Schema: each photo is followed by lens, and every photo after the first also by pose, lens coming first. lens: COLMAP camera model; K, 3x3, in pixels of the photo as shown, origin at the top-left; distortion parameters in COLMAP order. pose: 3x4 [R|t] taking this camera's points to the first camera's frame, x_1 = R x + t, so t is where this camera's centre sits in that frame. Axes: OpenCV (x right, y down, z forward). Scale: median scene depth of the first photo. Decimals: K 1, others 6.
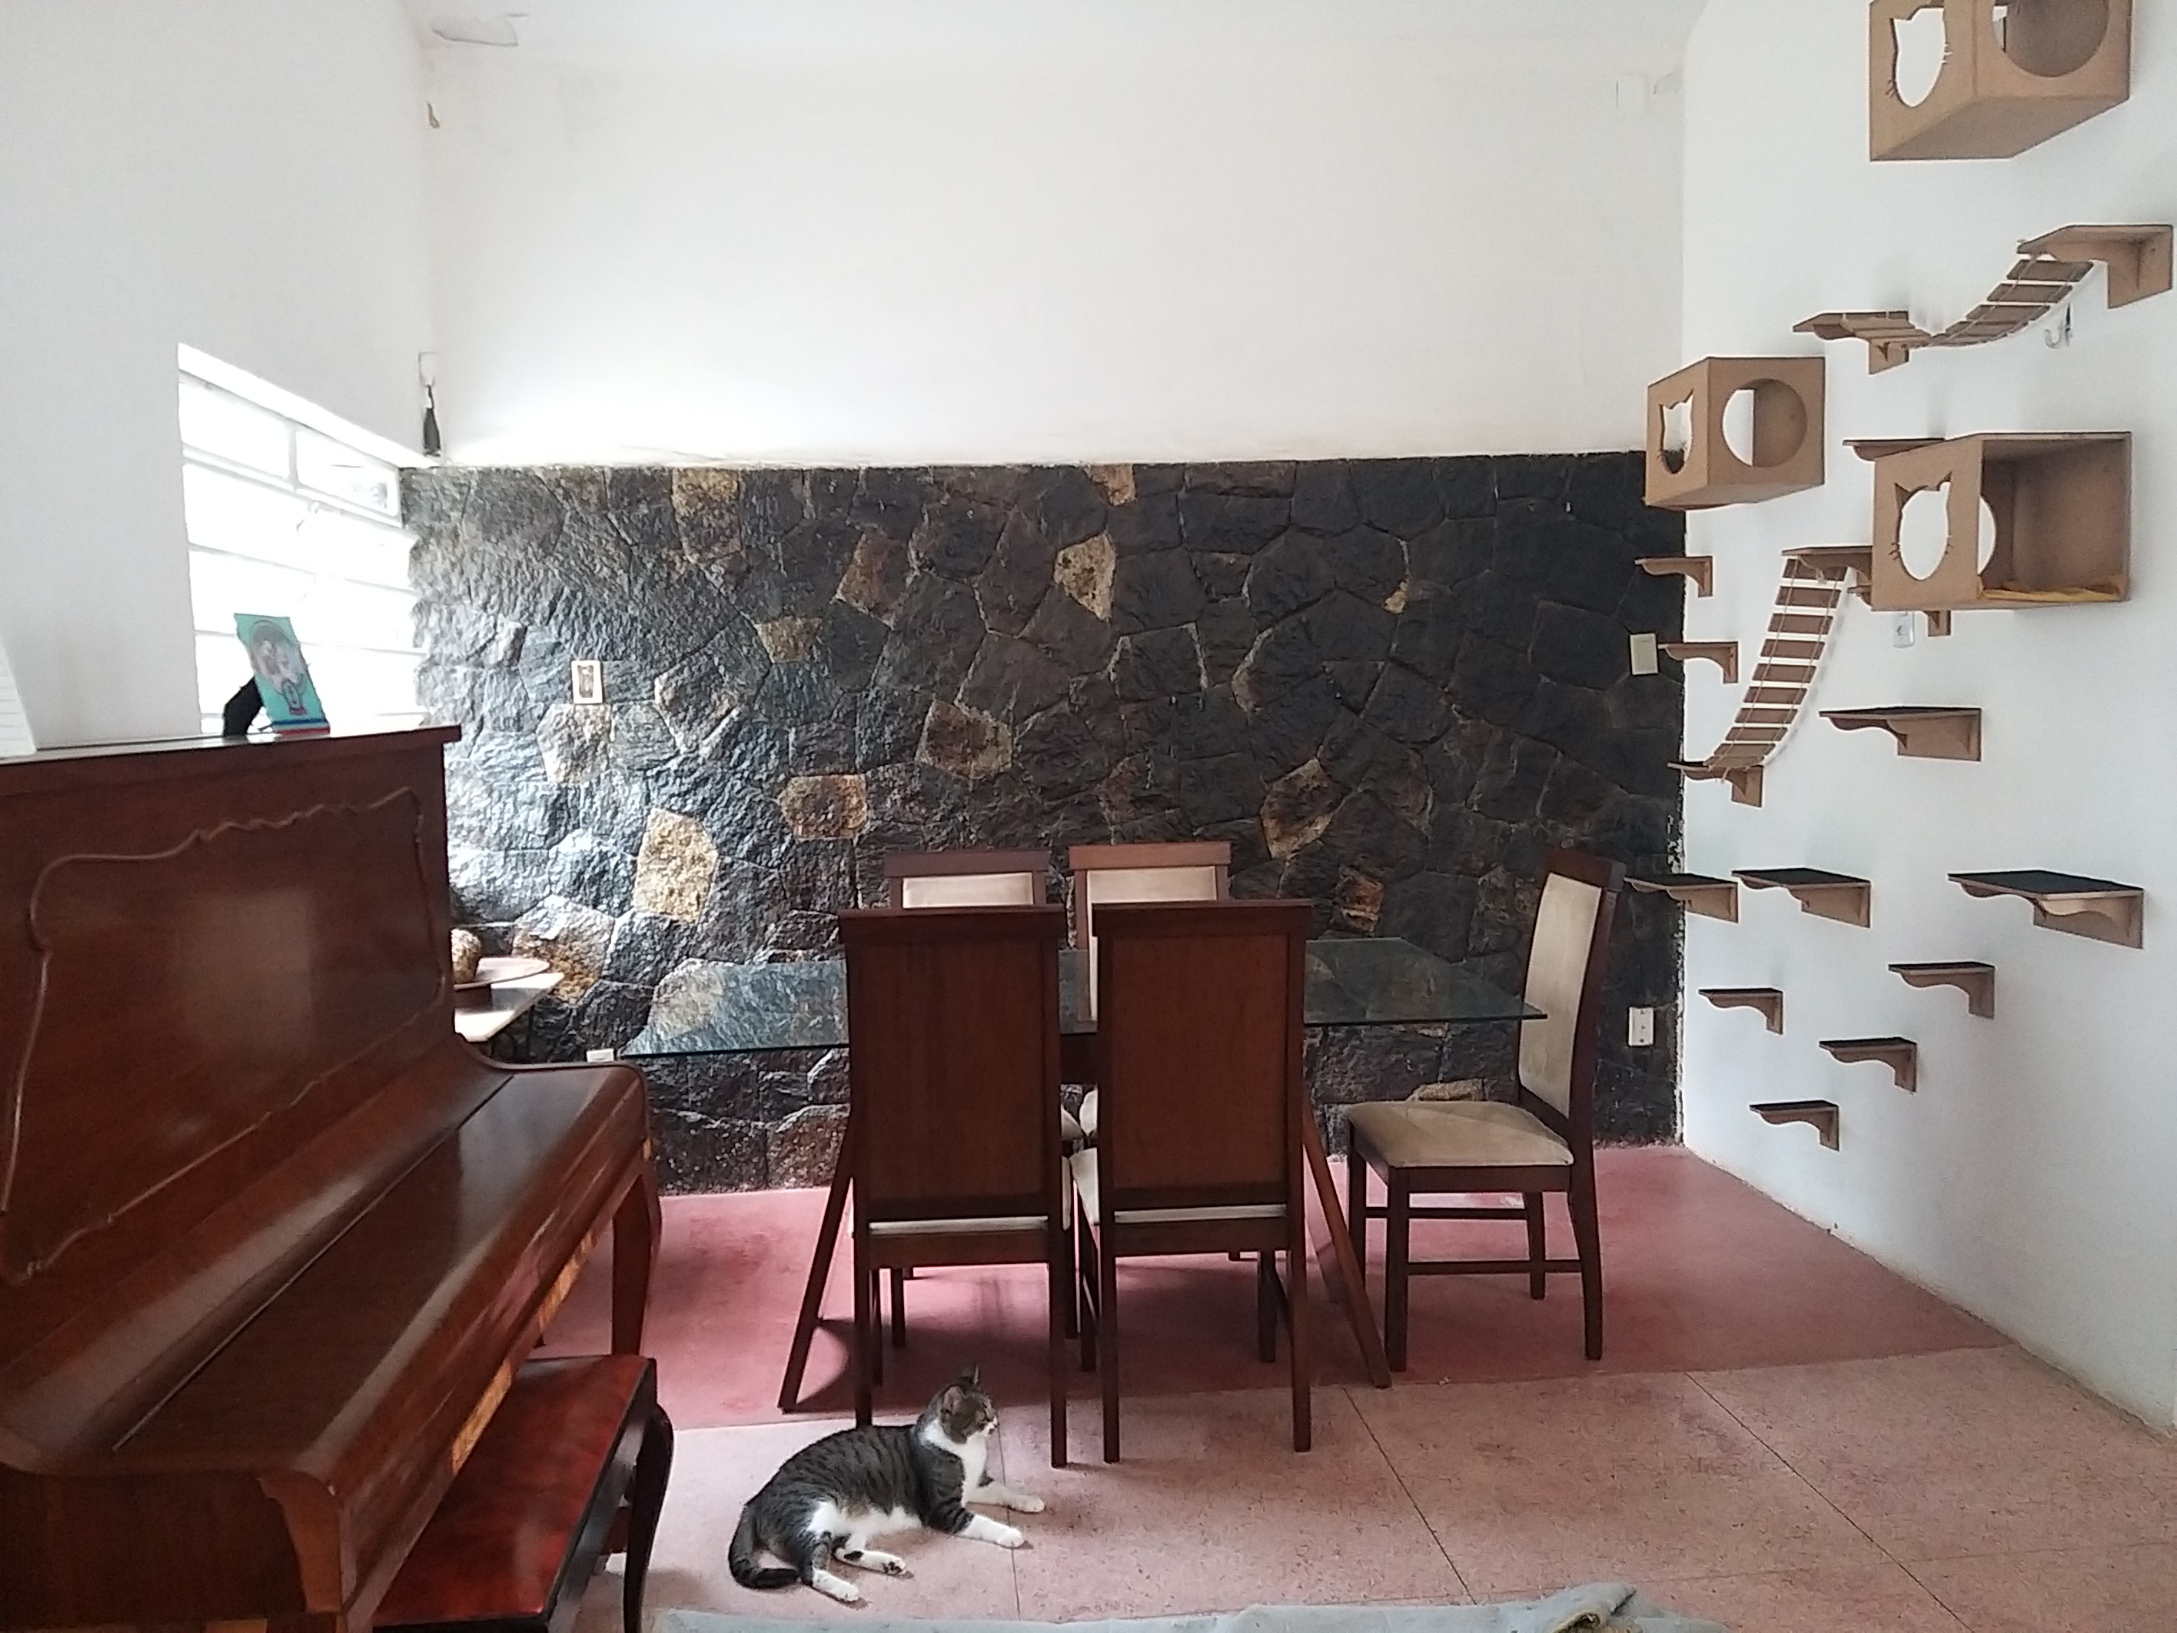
lens RADIAL K [[1726.7, 0, 1088.6], [0, 1726.7, 805.3], [0, 0, 1]] dist [0.034738, -0.018202]
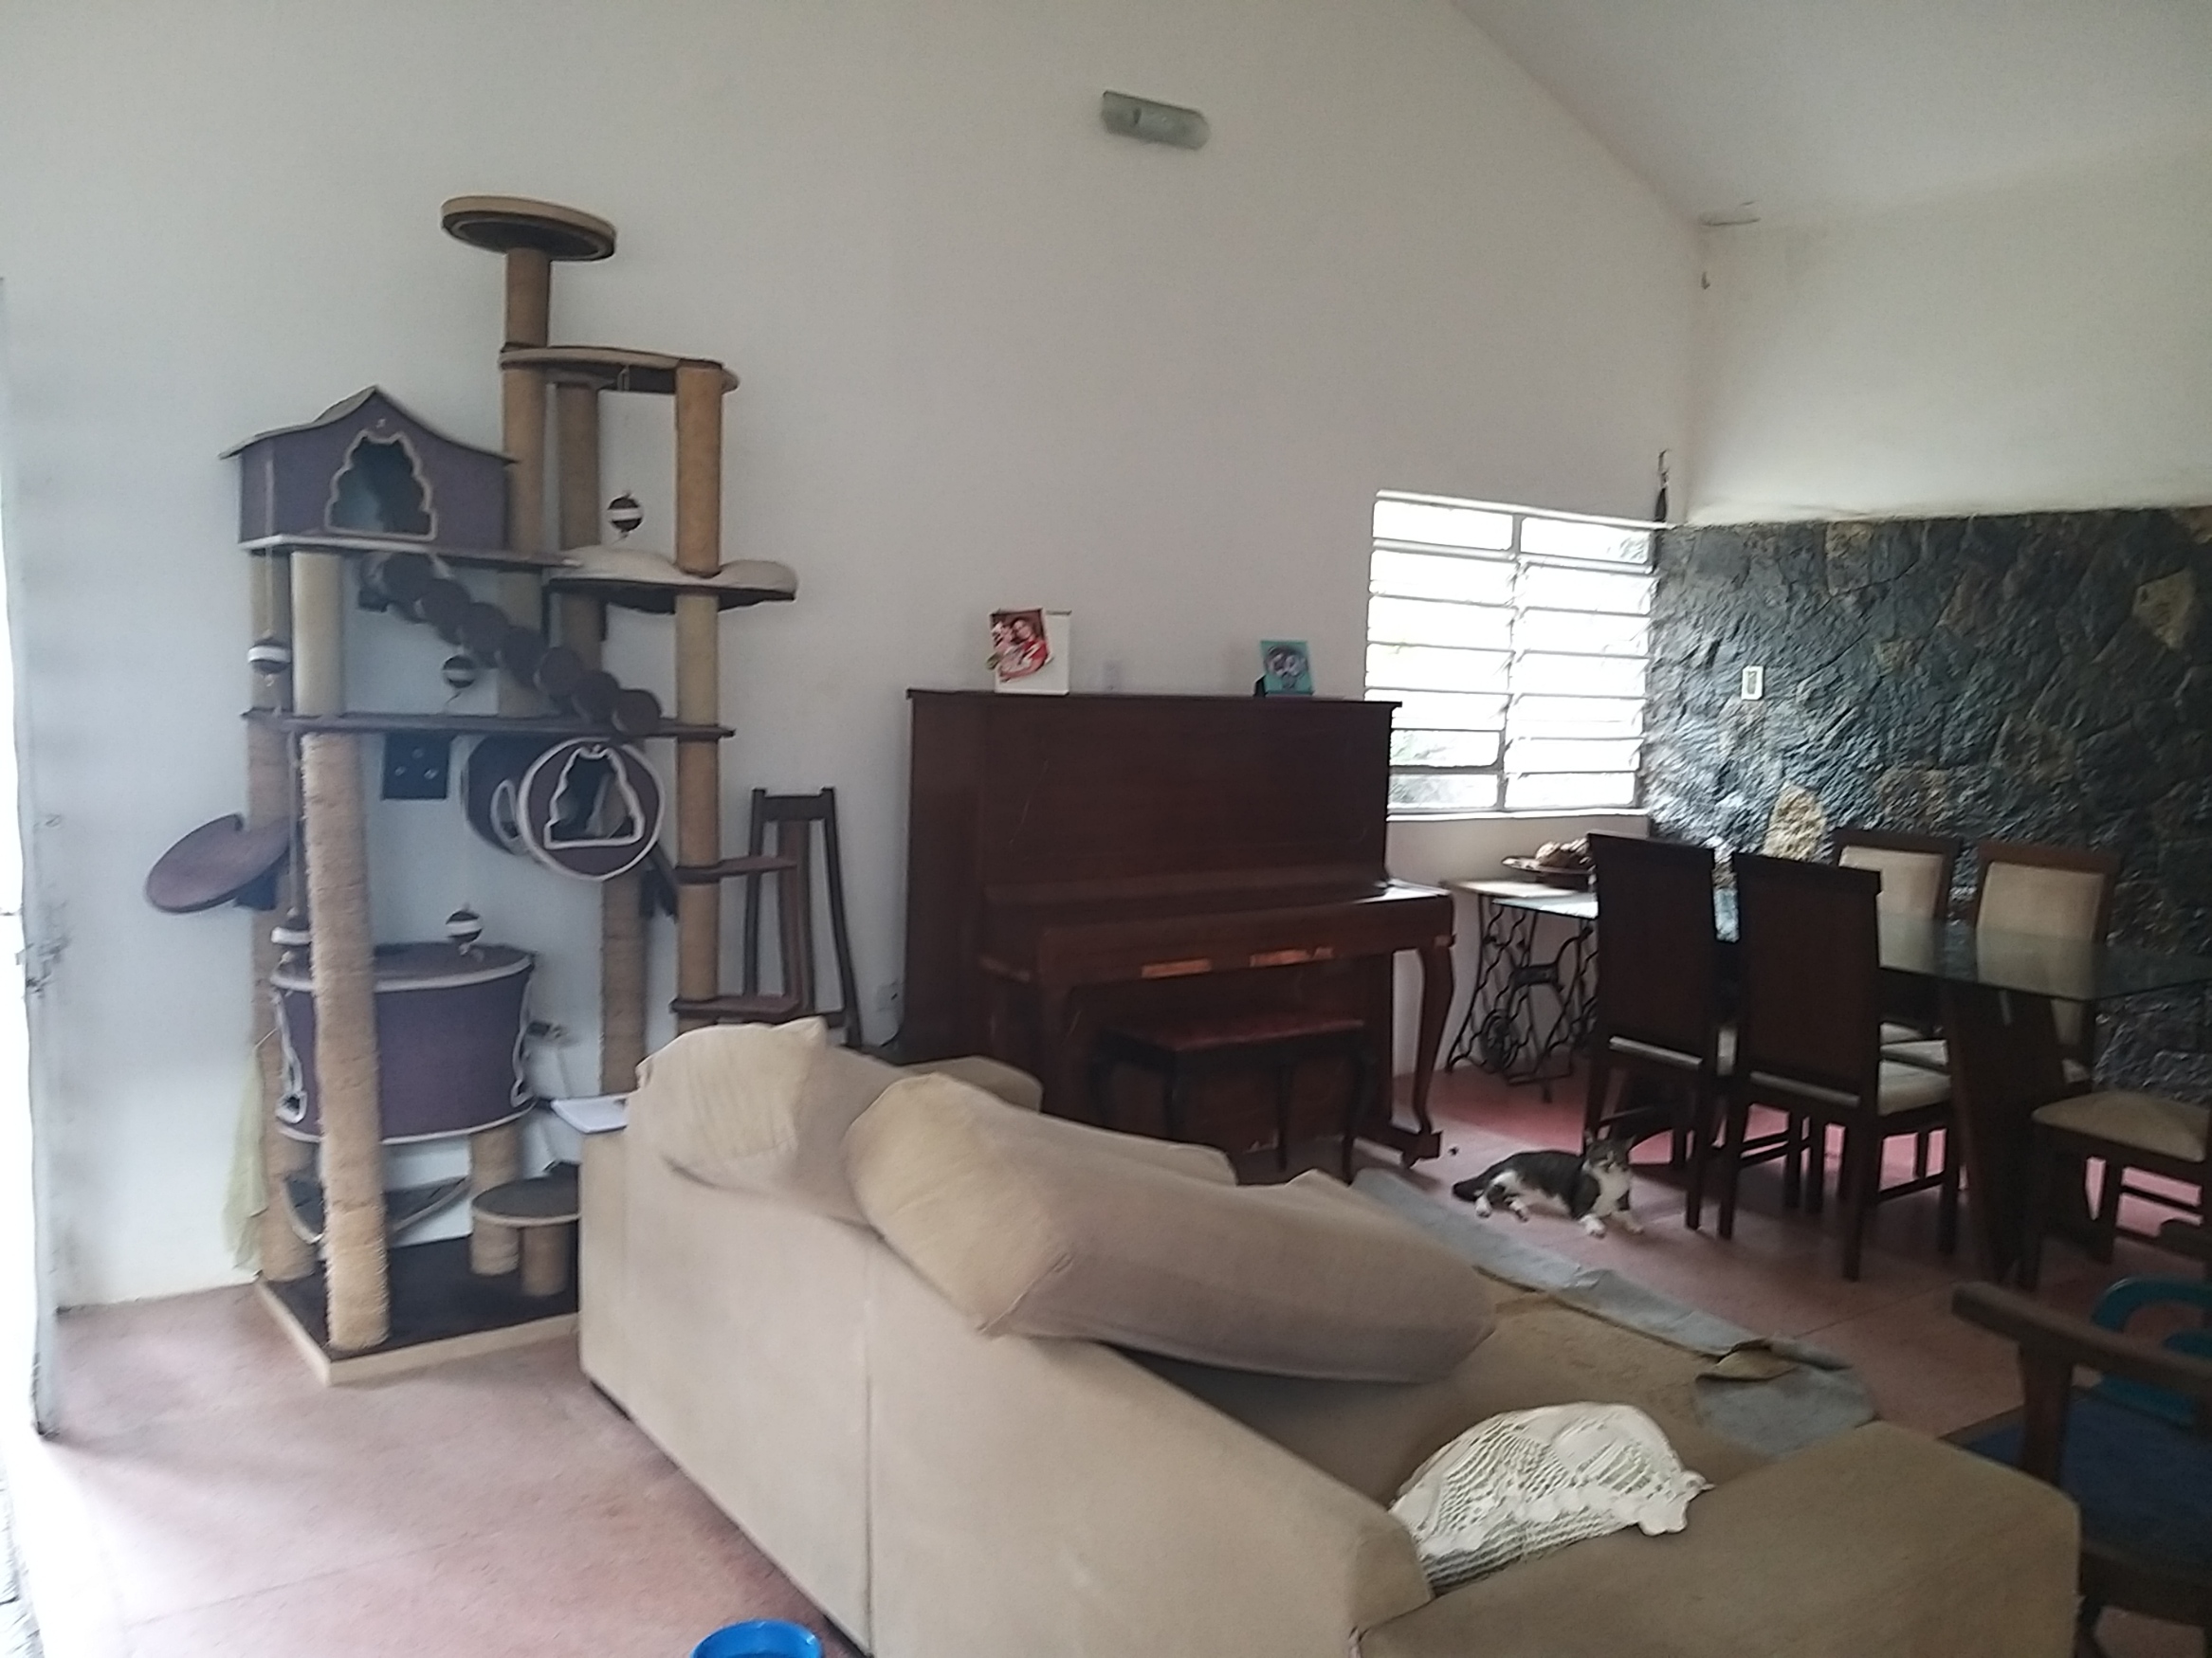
lens RADIAL K [[1754.3, 0, 1107.6], [0, 1754.3, 836.7], [0, 0, 1]] dist [0.034738, -0.018202]
pose [[0.512605, 0.126960, -0.849186, 0.630347], [-0.112386, 0.990420, 0.080234, -0.005971], [0.851237, 0.054308, 0.521963, -0.138012]]
